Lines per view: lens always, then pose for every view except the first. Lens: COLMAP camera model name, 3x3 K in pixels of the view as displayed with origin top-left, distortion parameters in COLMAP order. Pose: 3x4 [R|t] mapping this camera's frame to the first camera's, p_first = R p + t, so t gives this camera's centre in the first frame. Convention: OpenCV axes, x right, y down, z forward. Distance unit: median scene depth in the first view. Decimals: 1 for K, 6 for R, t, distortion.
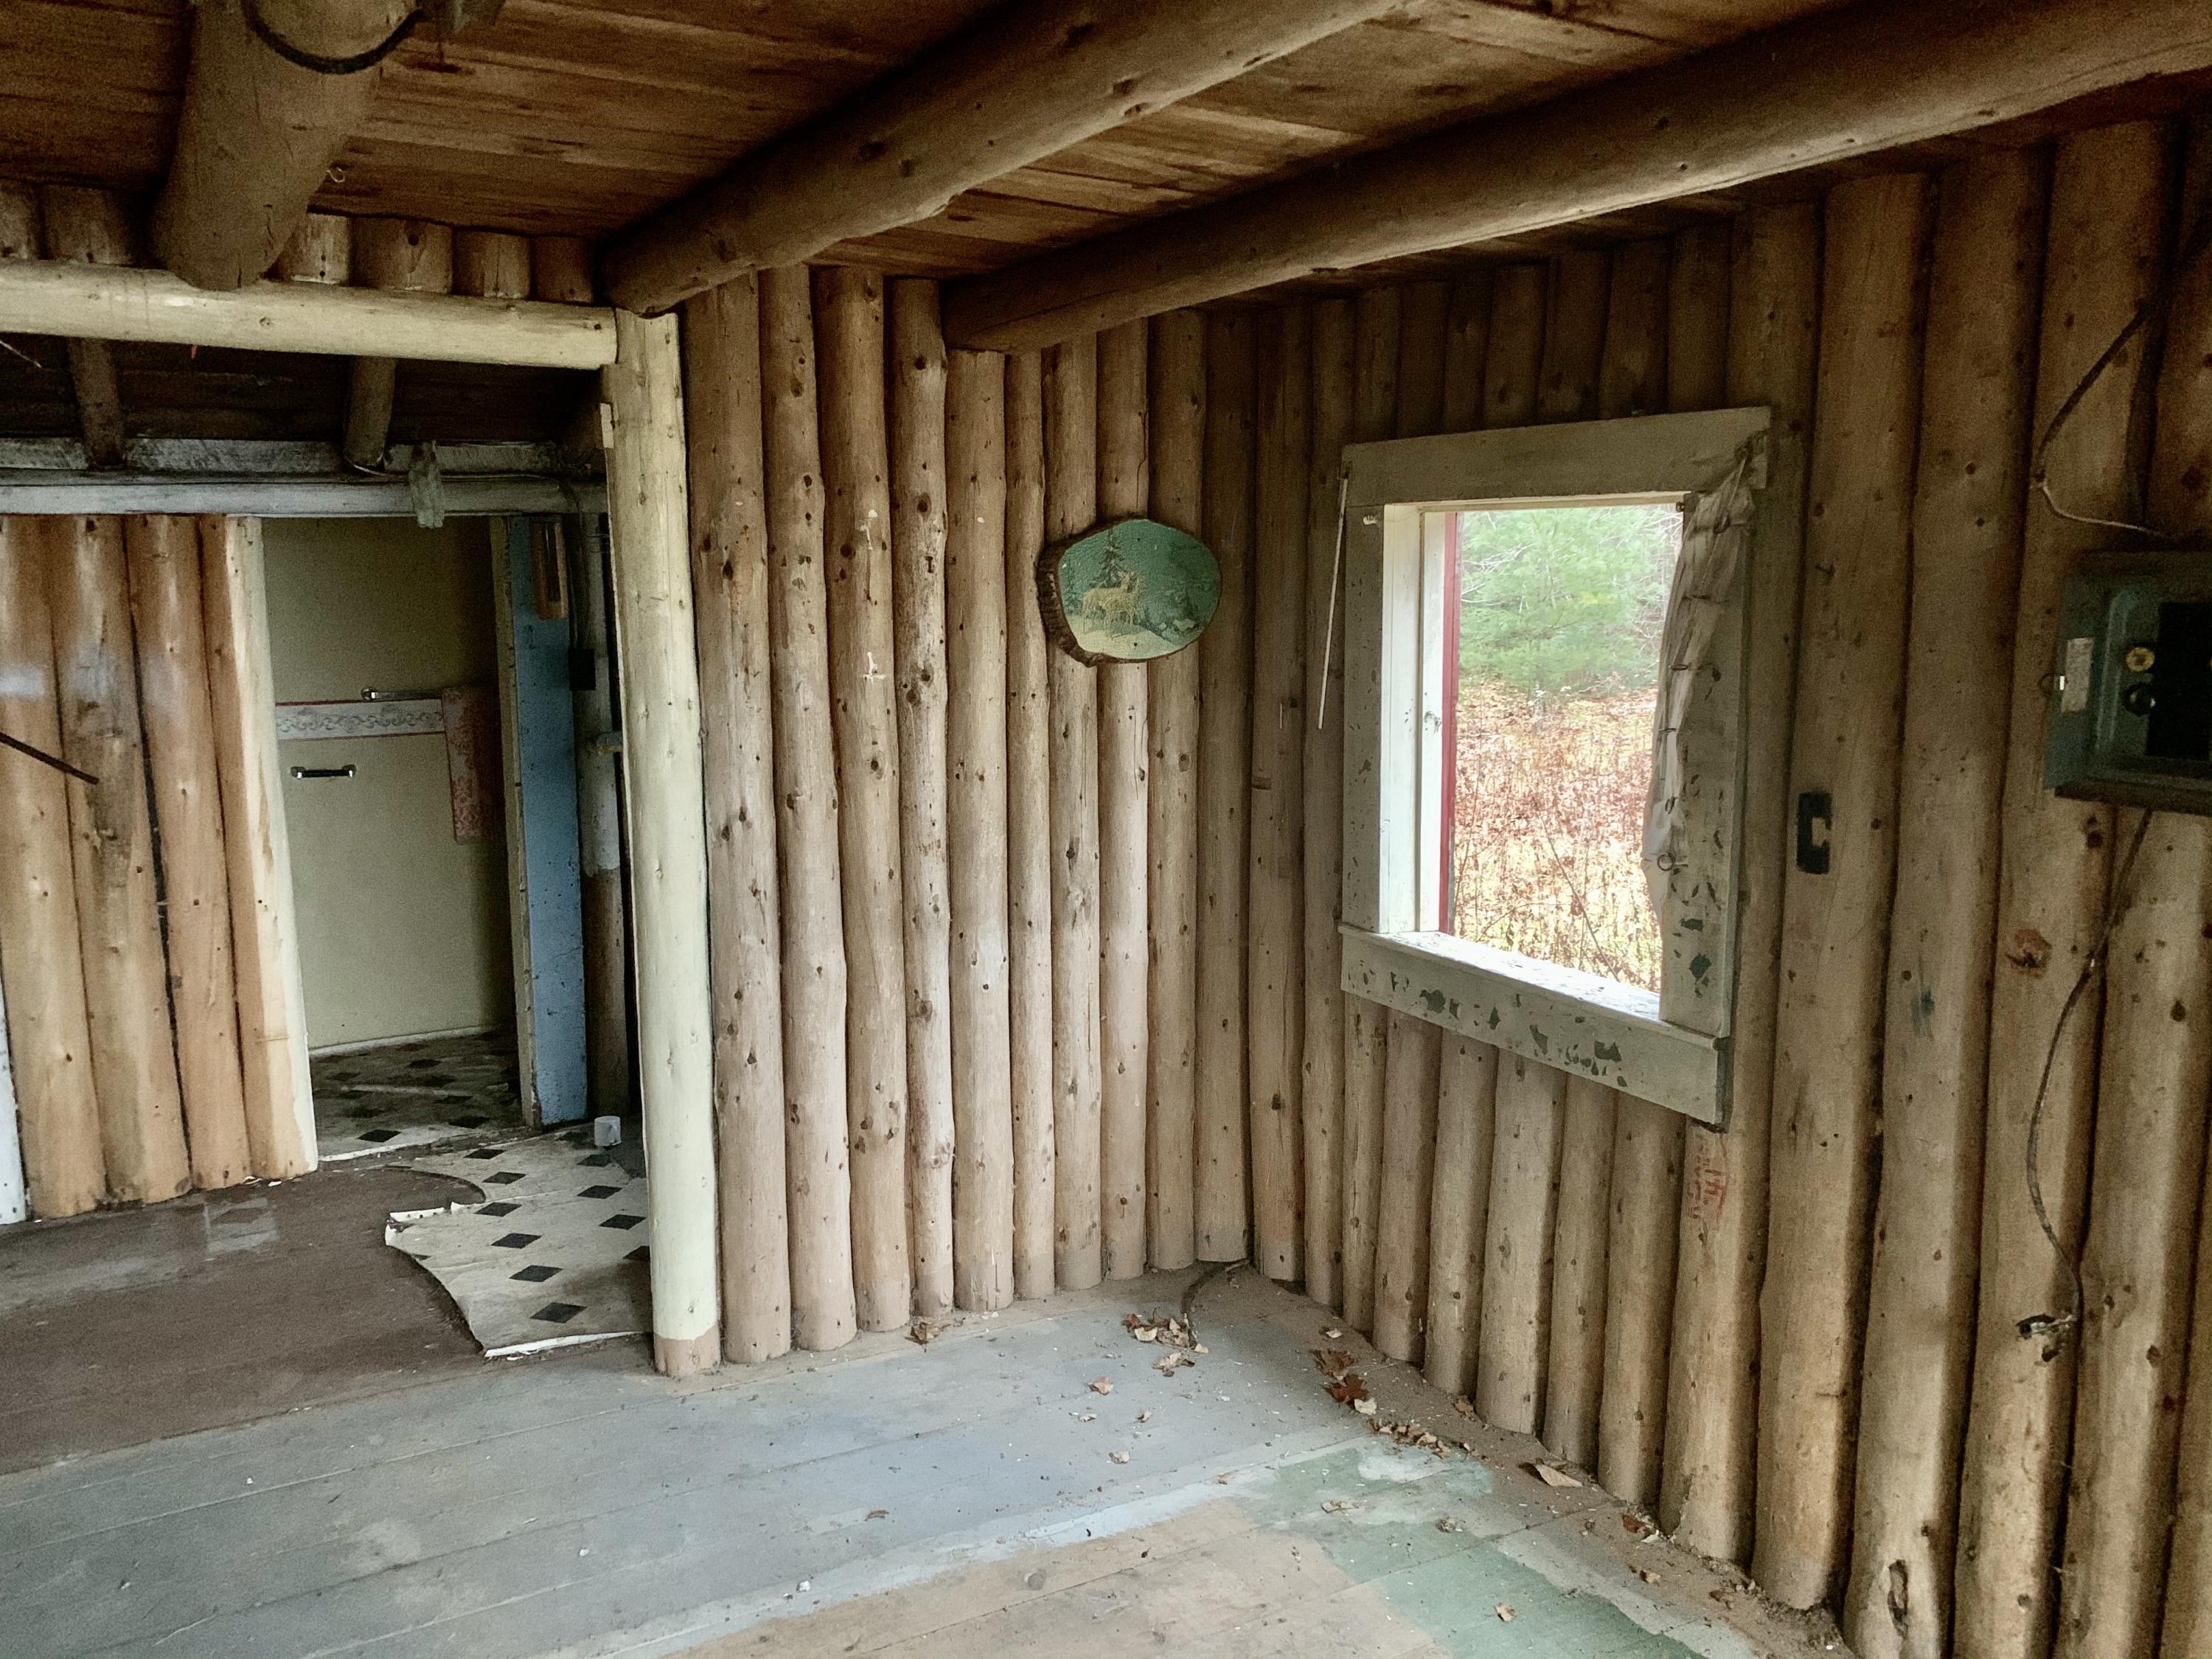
lens RADIAL K [[1685.6, 0, 1106.0], [0, 1685.6, 829.5], [0, 0, 1]] dist [0.005760, -0.006629]
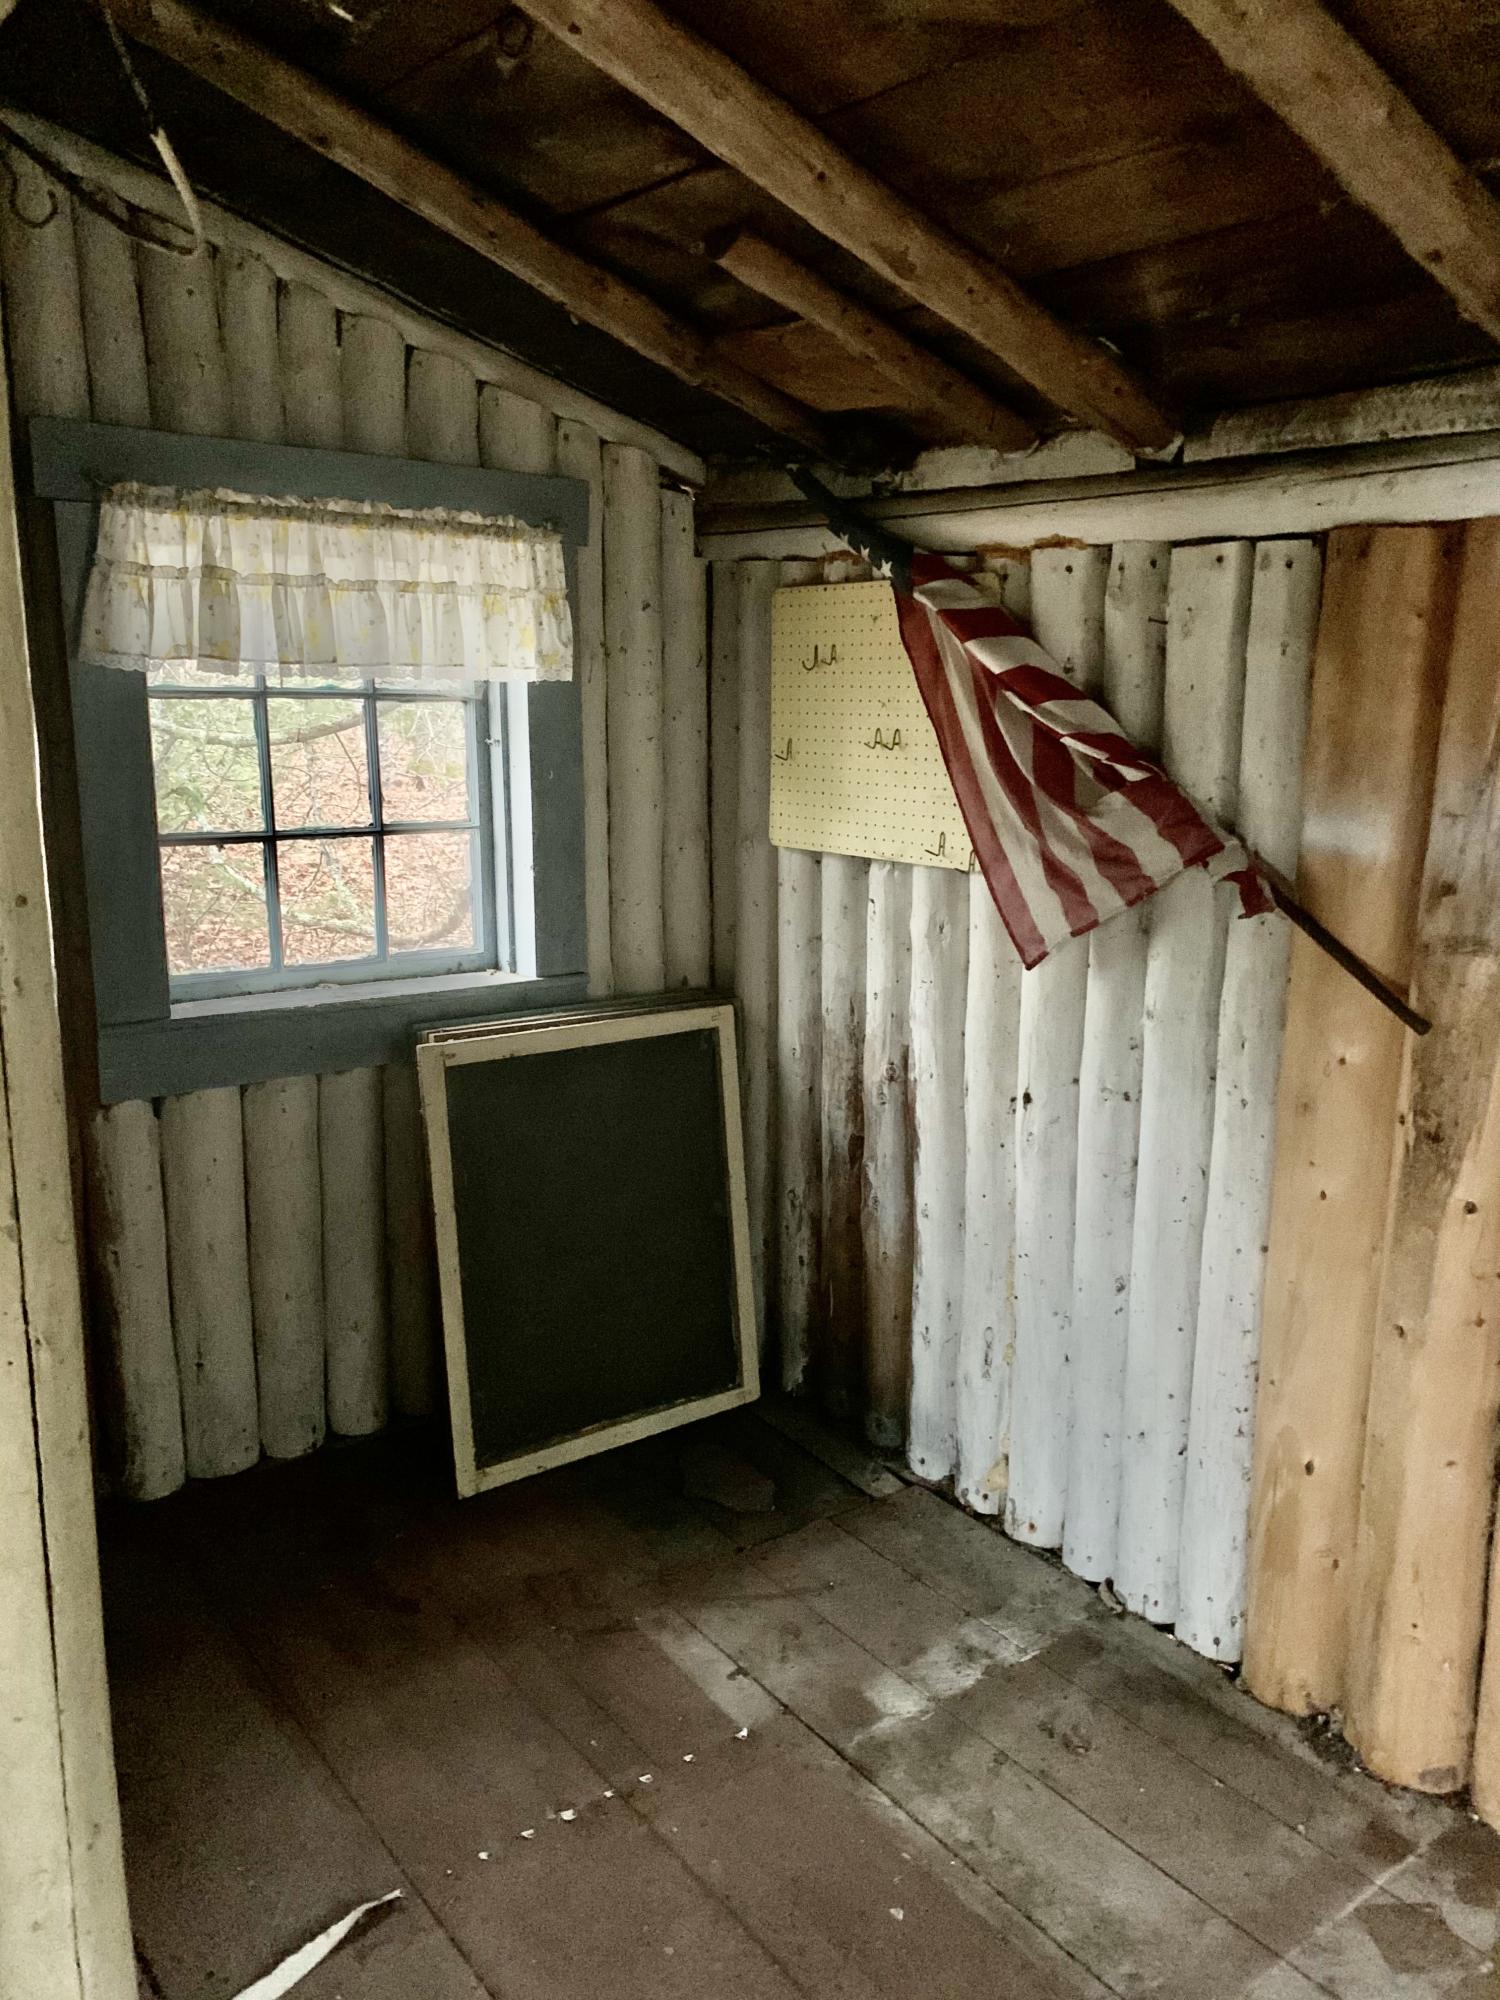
lens RADIAL K [[1514.5, 0, 750.0], [0, 1514.5, 1000.0], [0, 0, 1]] dist [0.009588, 0.009432]
pose [[0.144682, 0.203752, -0.968273, -0.159189], [-0.165512, 0.969765, 0.179334, -0.085405], [0.975537, 0.134314, 0.174031, 0.682426]]
